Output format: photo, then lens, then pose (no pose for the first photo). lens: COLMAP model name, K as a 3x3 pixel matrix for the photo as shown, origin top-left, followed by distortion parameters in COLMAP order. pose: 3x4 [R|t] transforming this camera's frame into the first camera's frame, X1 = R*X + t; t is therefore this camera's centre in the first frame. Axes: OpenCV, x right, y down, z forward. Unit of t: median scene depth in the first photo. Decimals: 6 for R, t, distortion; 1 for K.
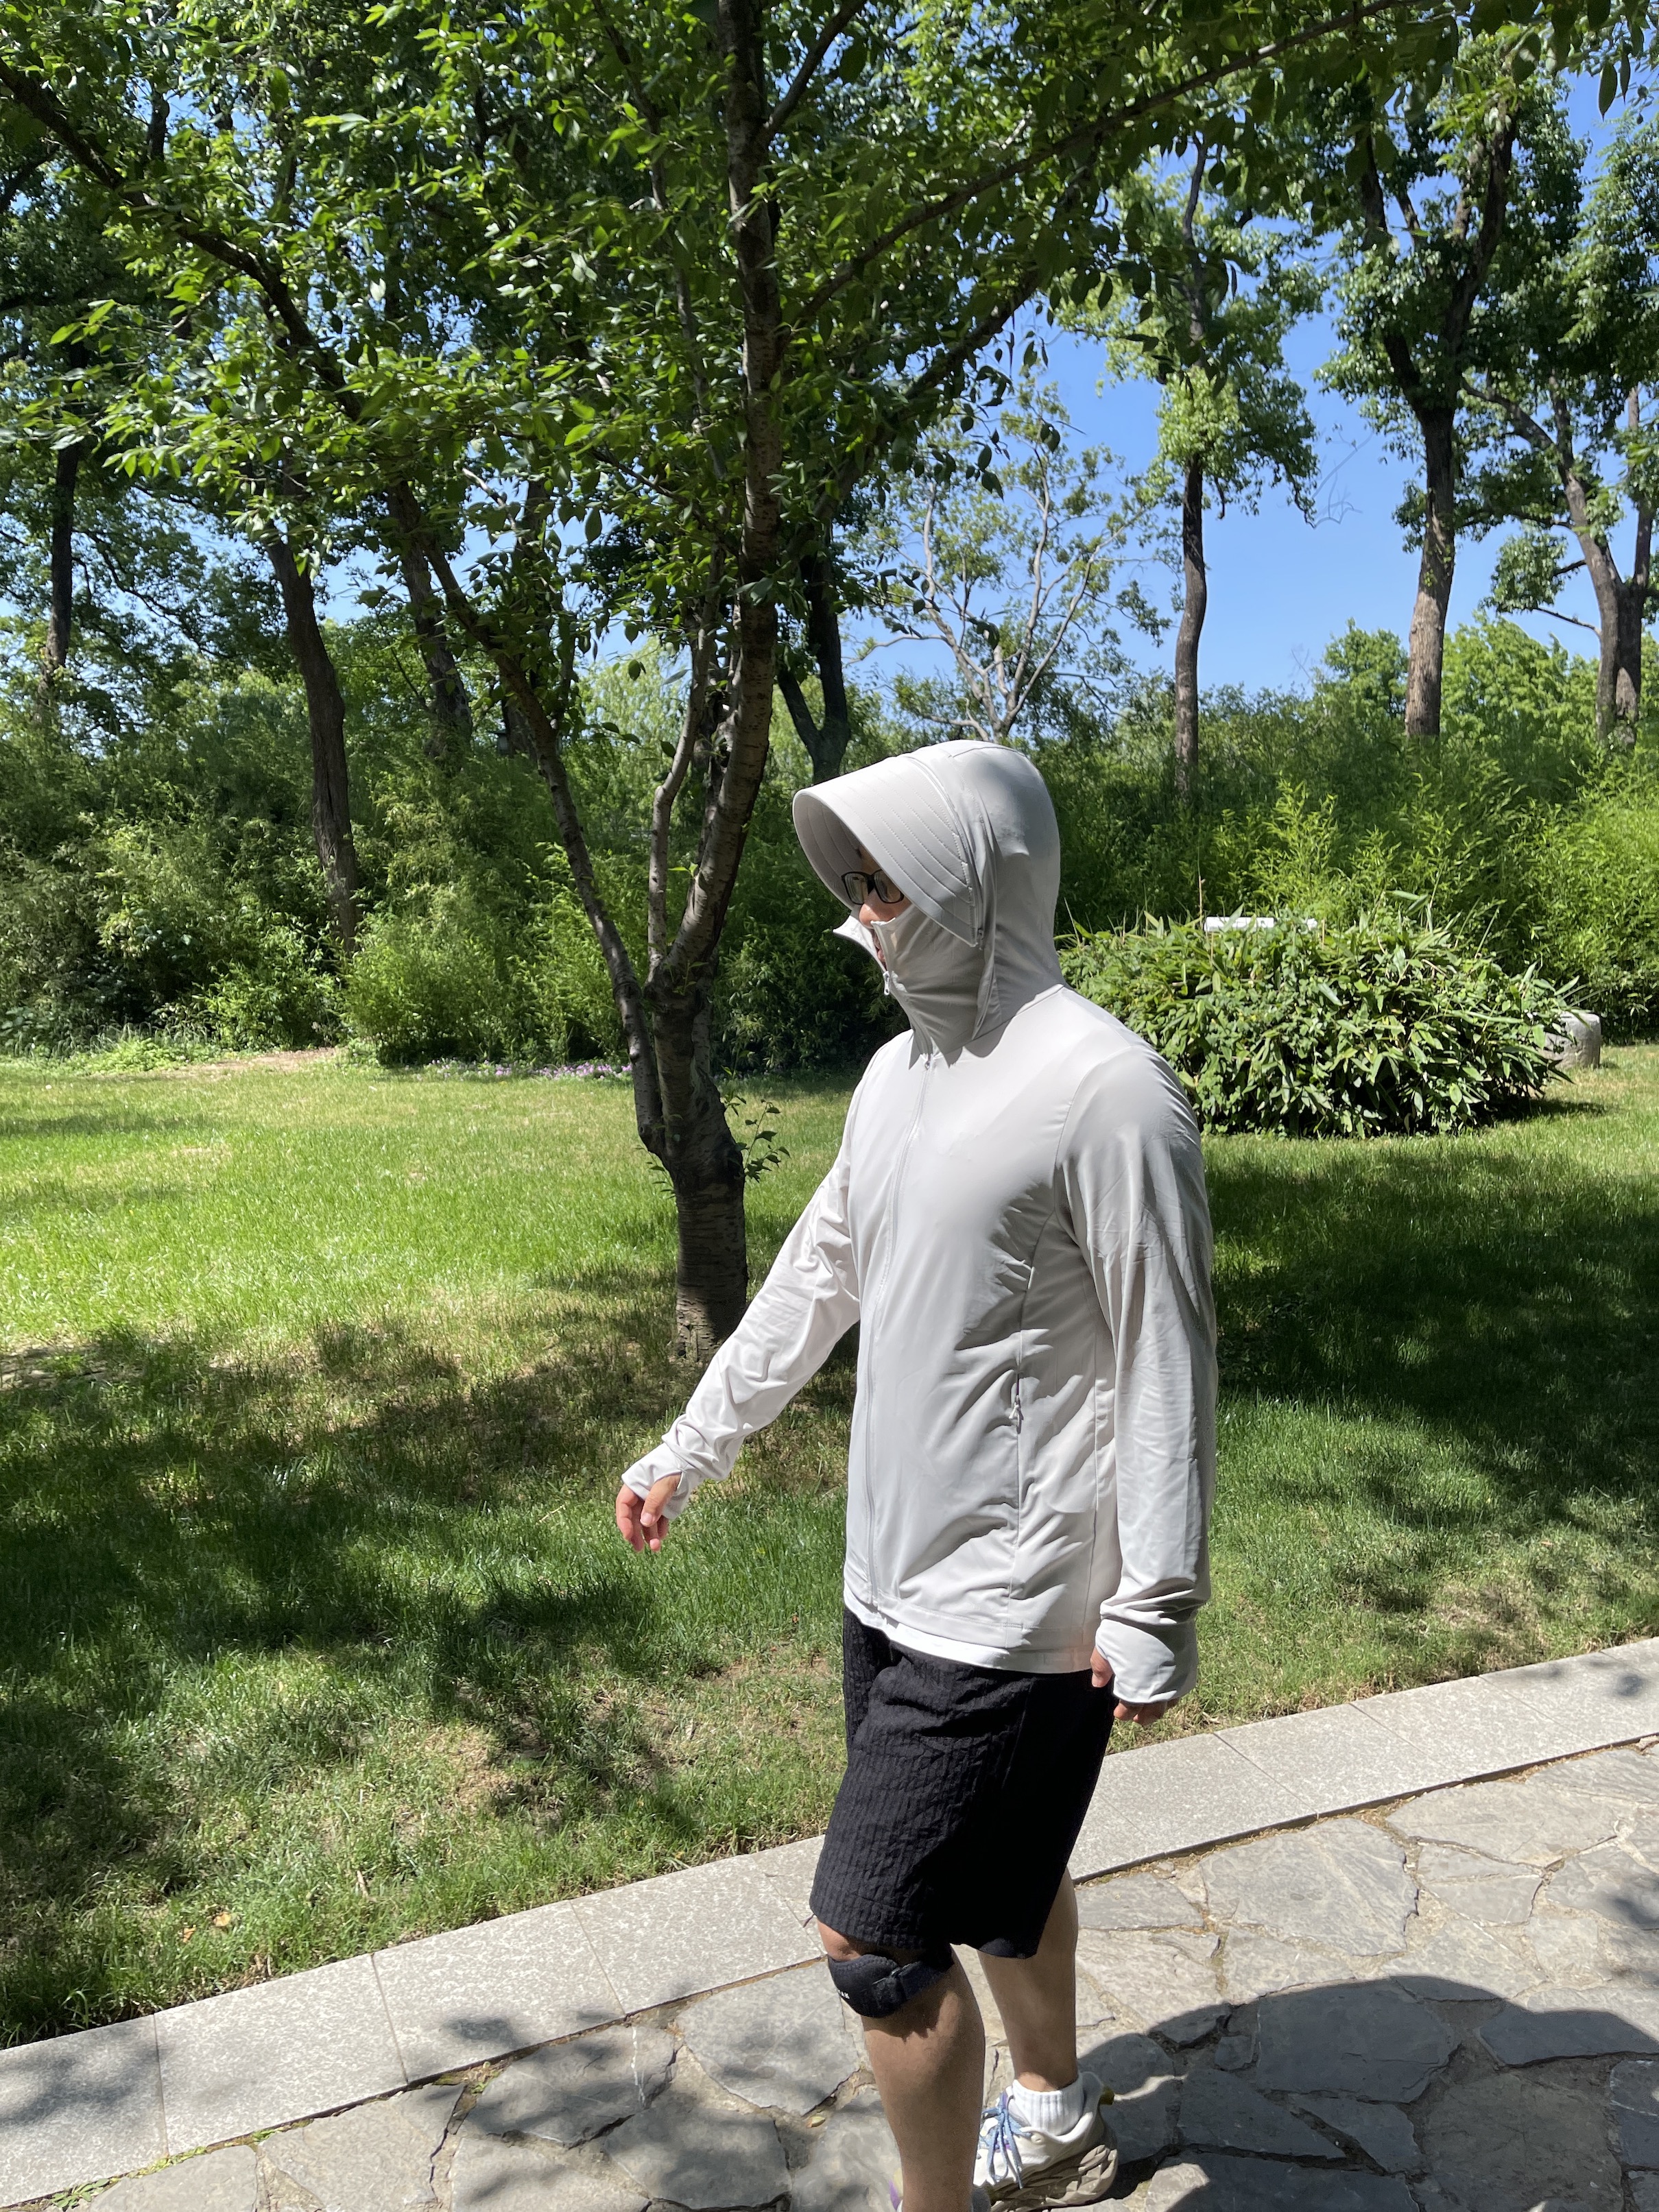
lens RADIAL K [[1716.2, 0, 828.8], [0, 1716.2, 1104.0], [0, 0, 1]] dist [0.035235, 0.001250]
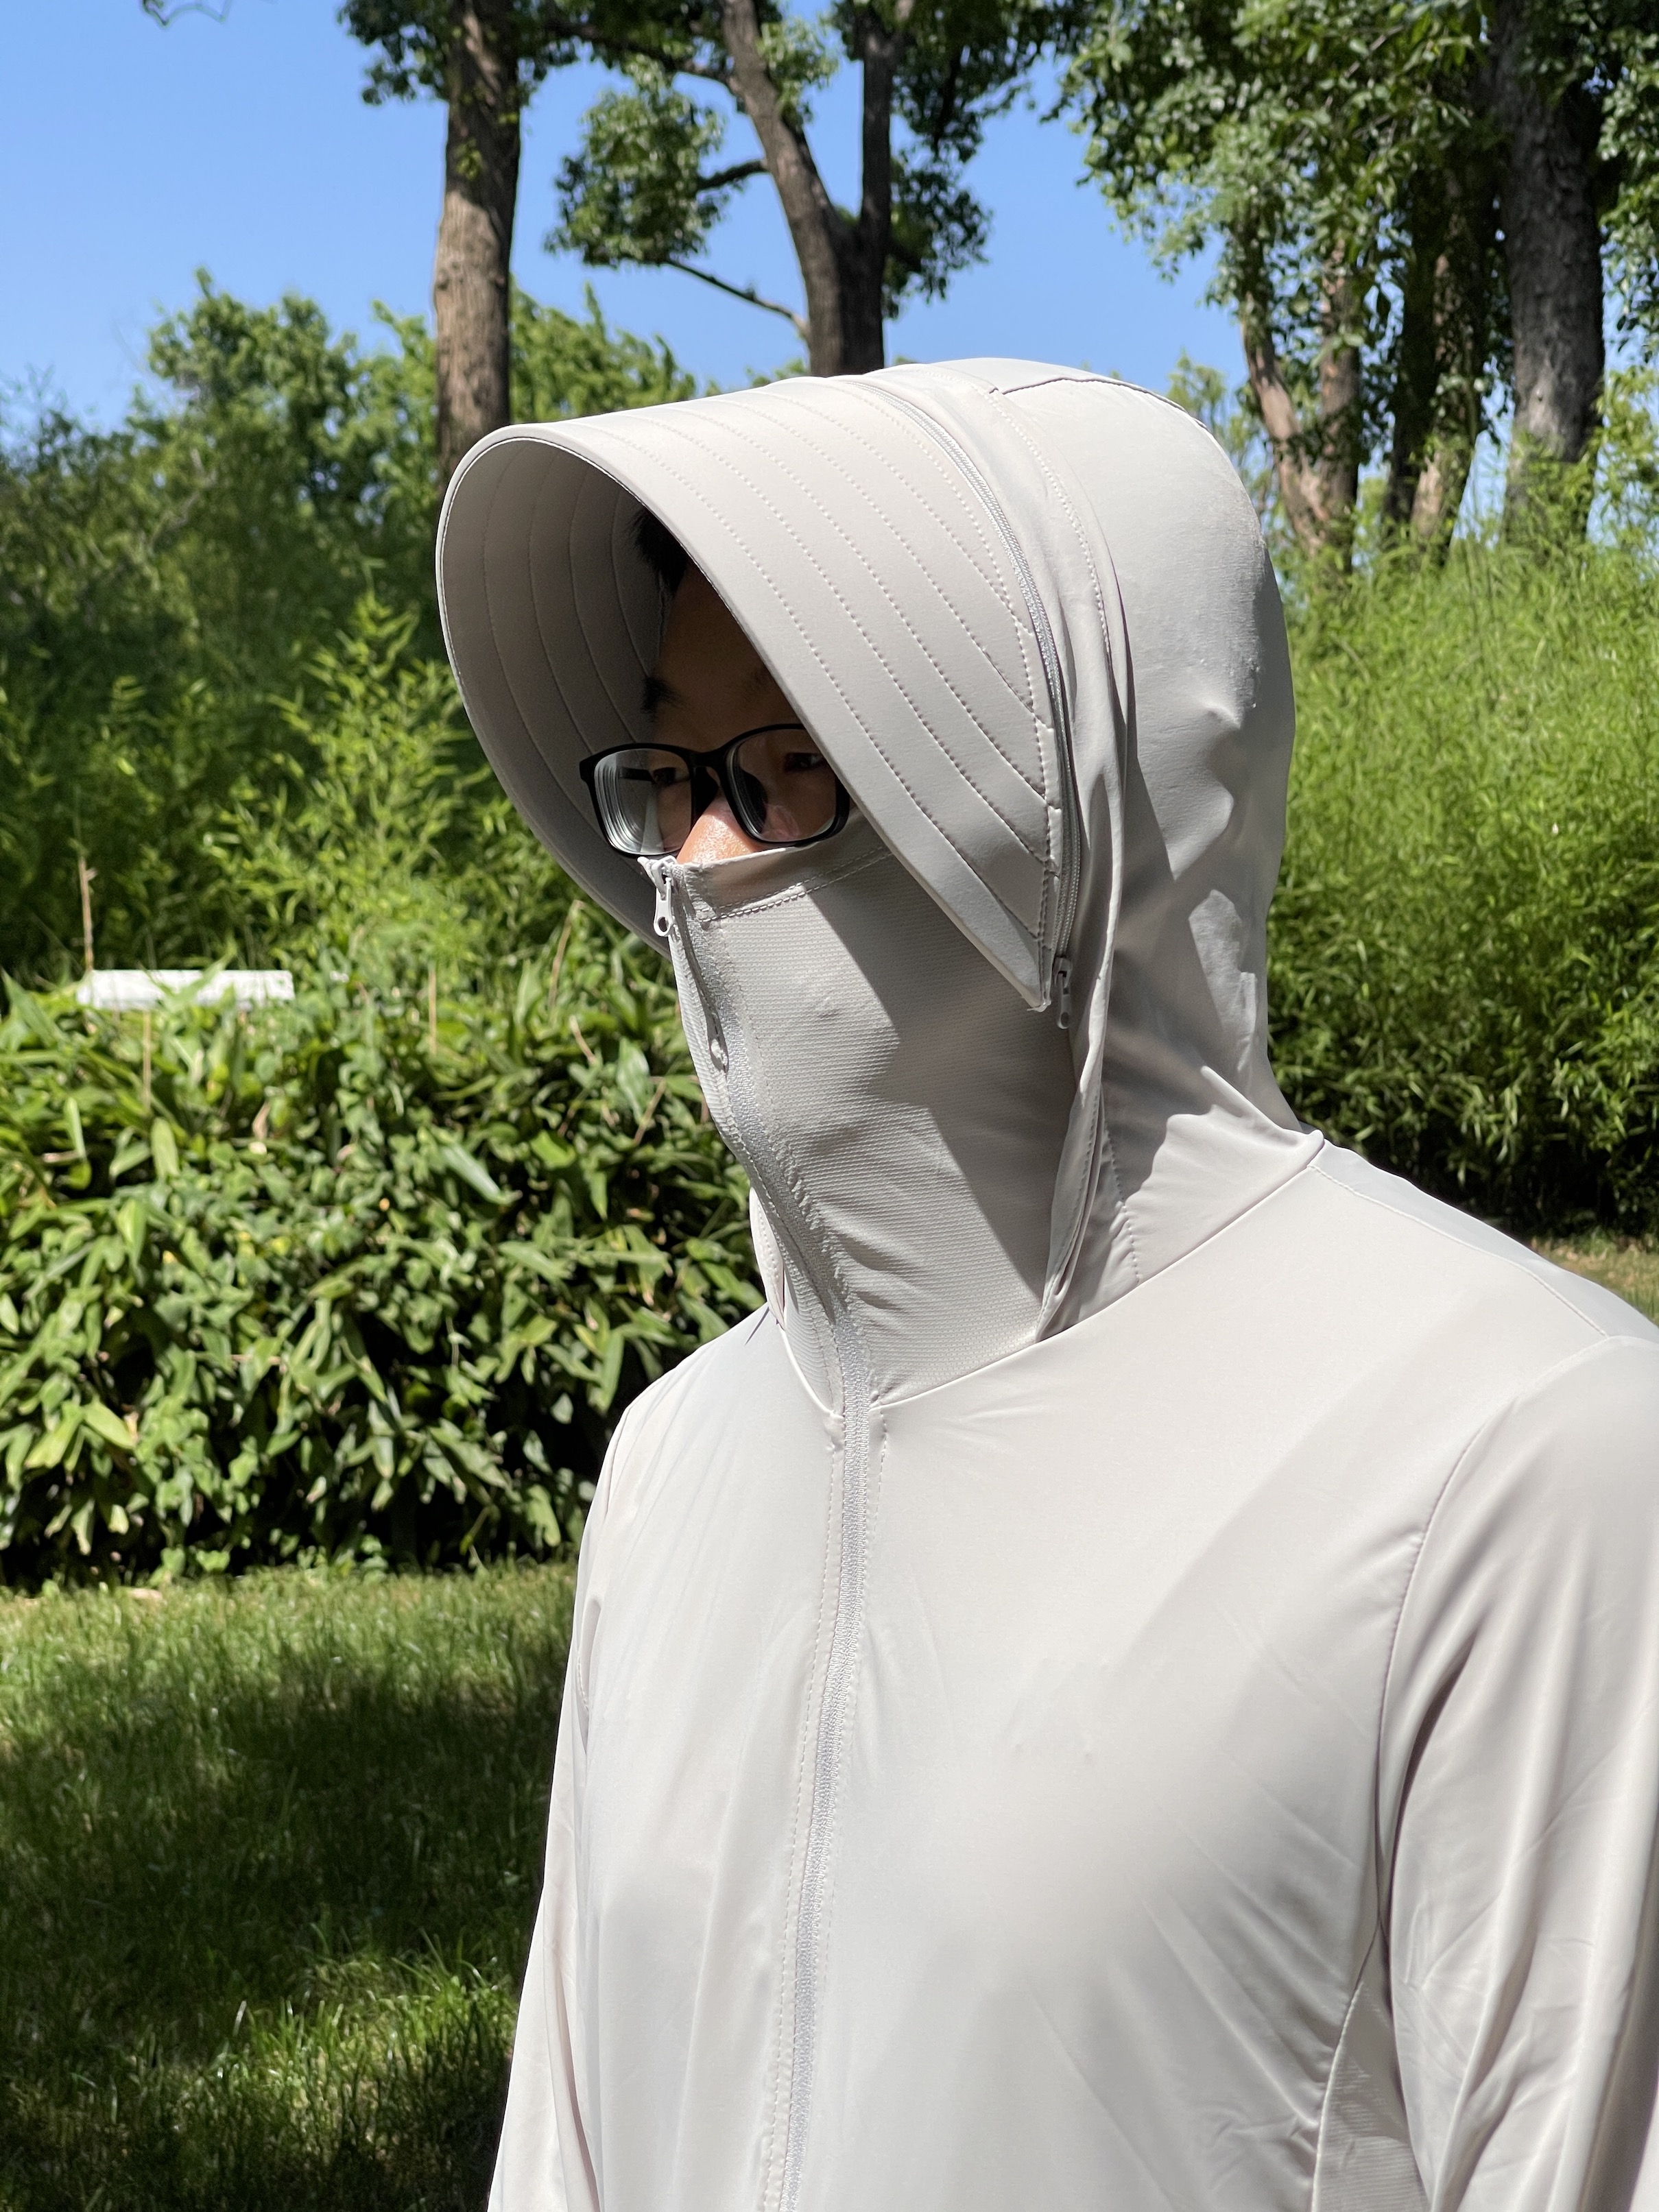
lens RADIAL K [[4239.5, 0, 843.9], [0, 4239.5, 1117.0], [0, 0, 1]] dist [0.096709, 0.000000]
pose [[0.906487, -0.024073, 0.421548, -0.021657], [0.055597, 0.996486, -0.062647, -0.014277], [-0.418558, 0.080225, 0.904640, 0.137545]]
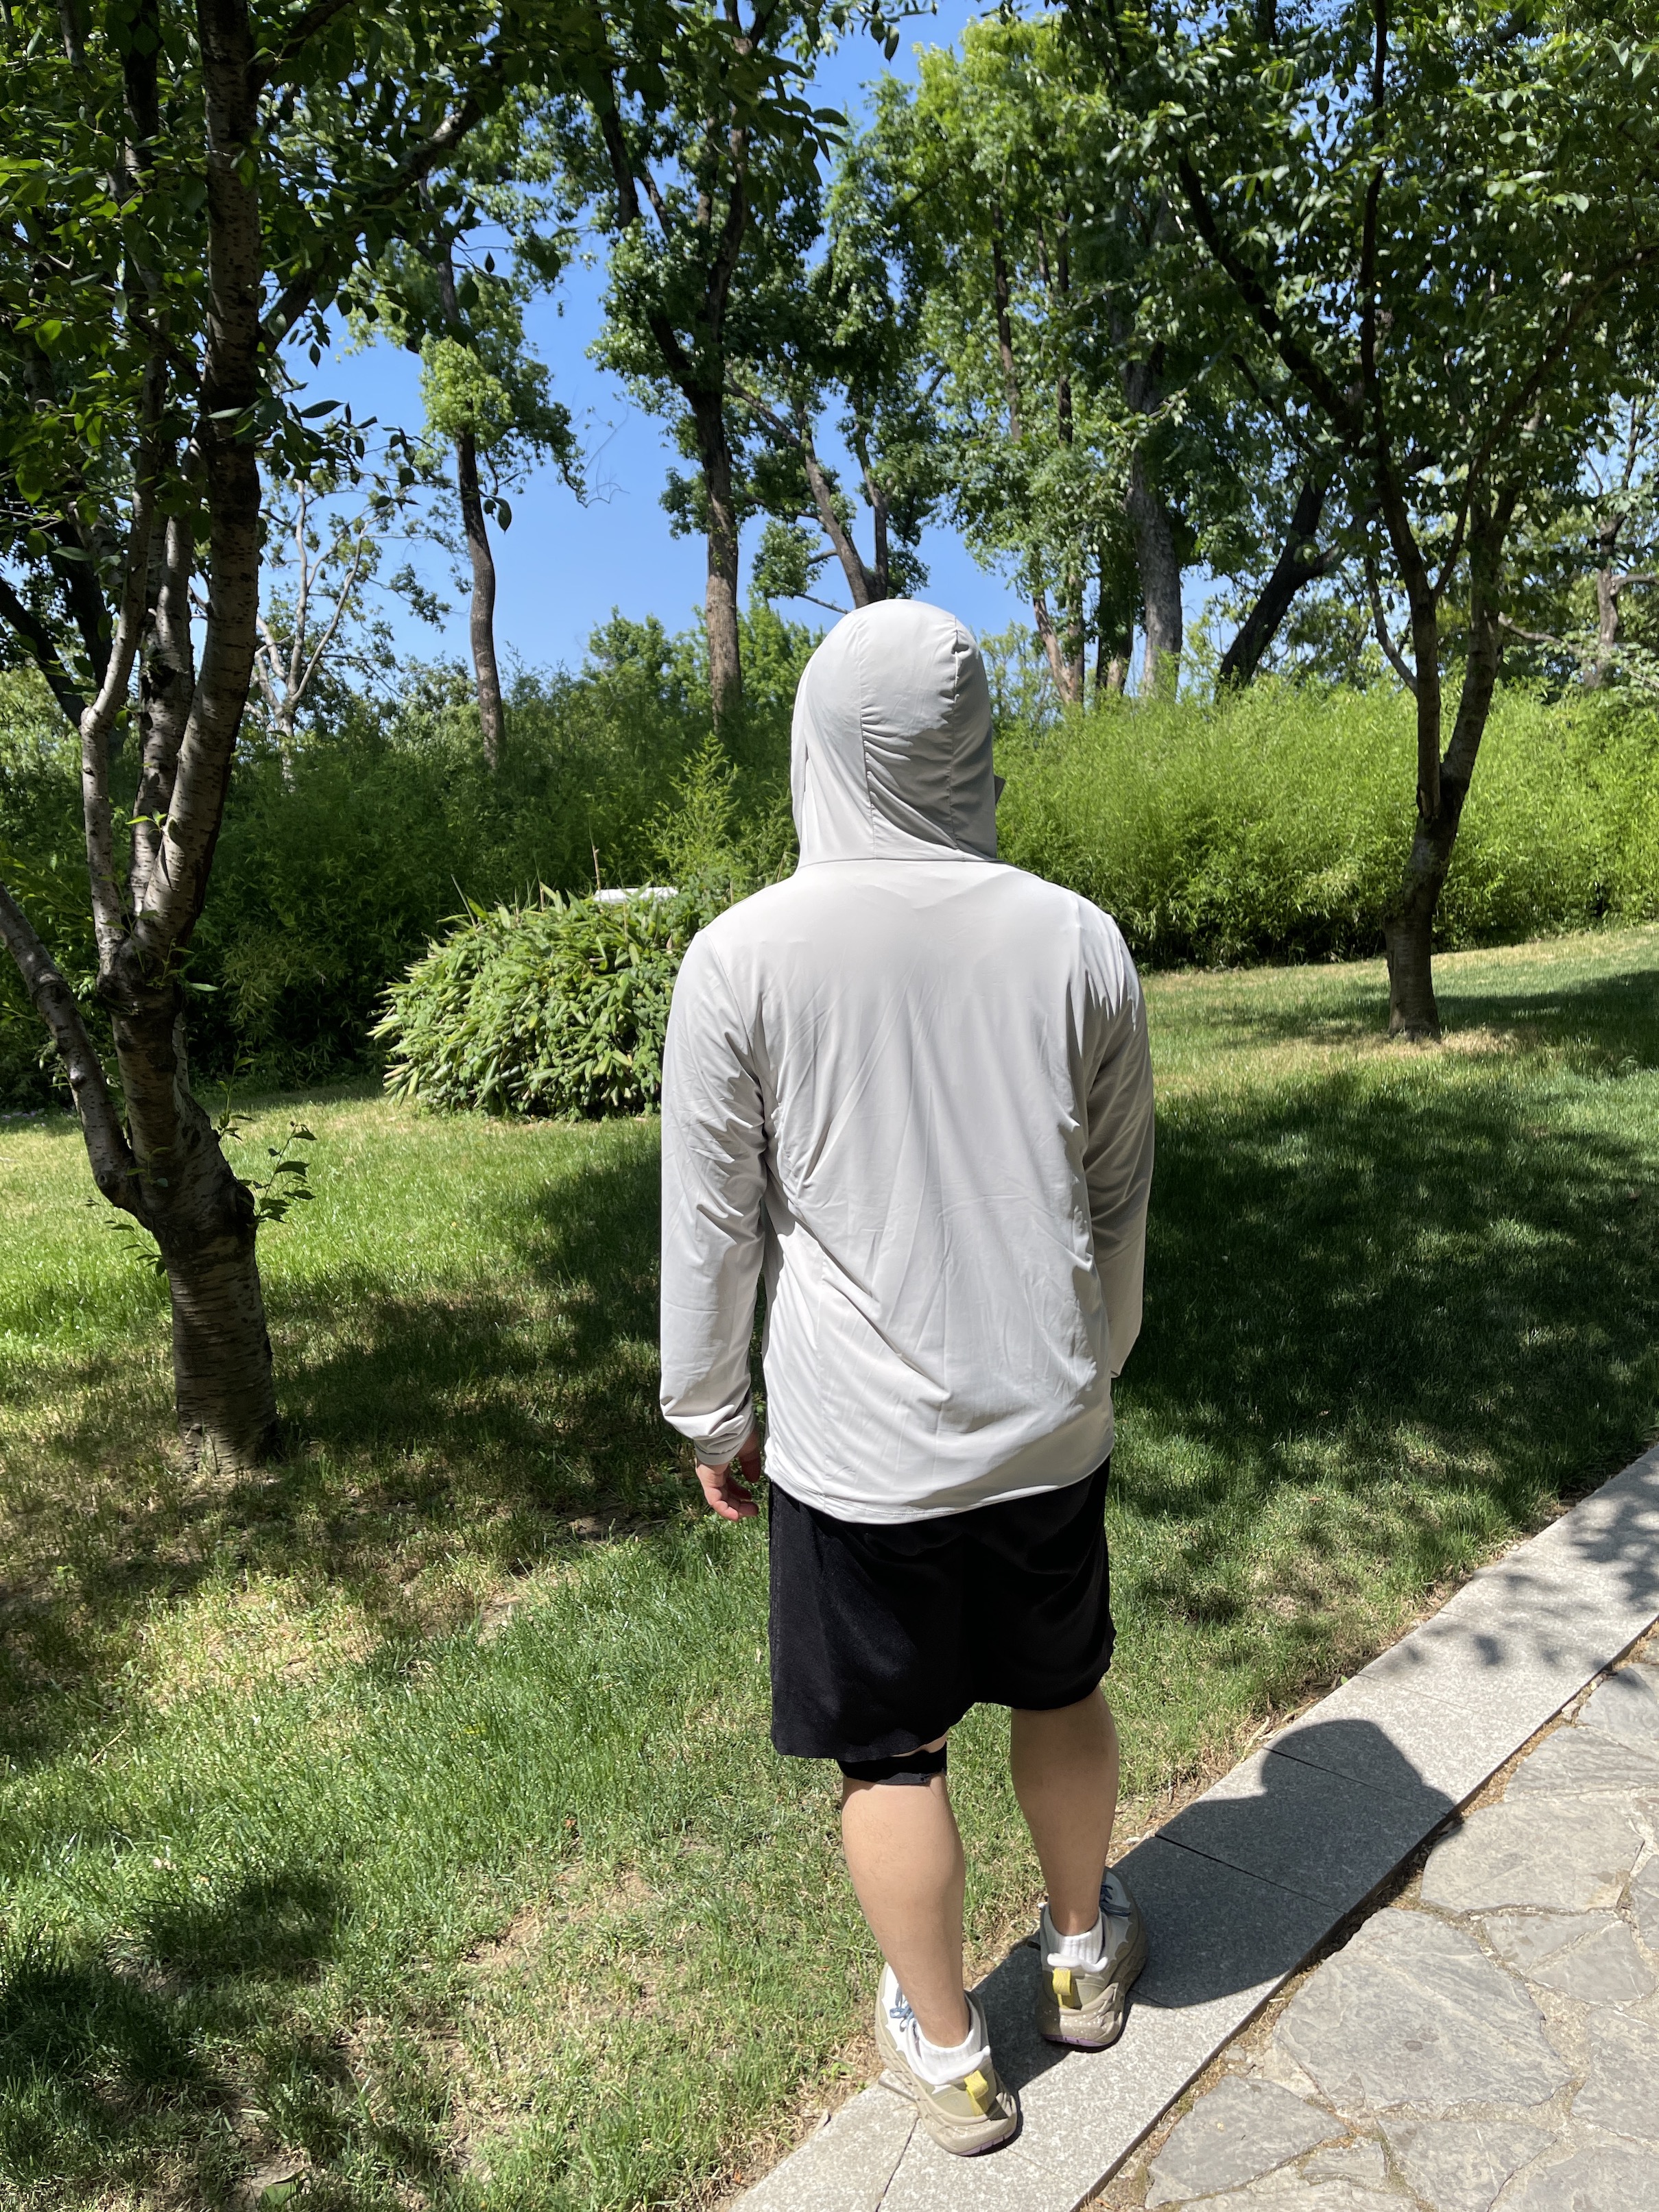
lens RADIAL K [[1716.2, 0, 816.1], [0, 1716.2, 1101.0], [0, 0, 1]] dist [0.035235, 0.001250]
pose [[0.919901, -0.104276, 0.378033, -0.050658], [0.103112, 0.994395, 0.023380, -0.002250], [-0.378352, 0.017472, 0.925497, 0.088447]]
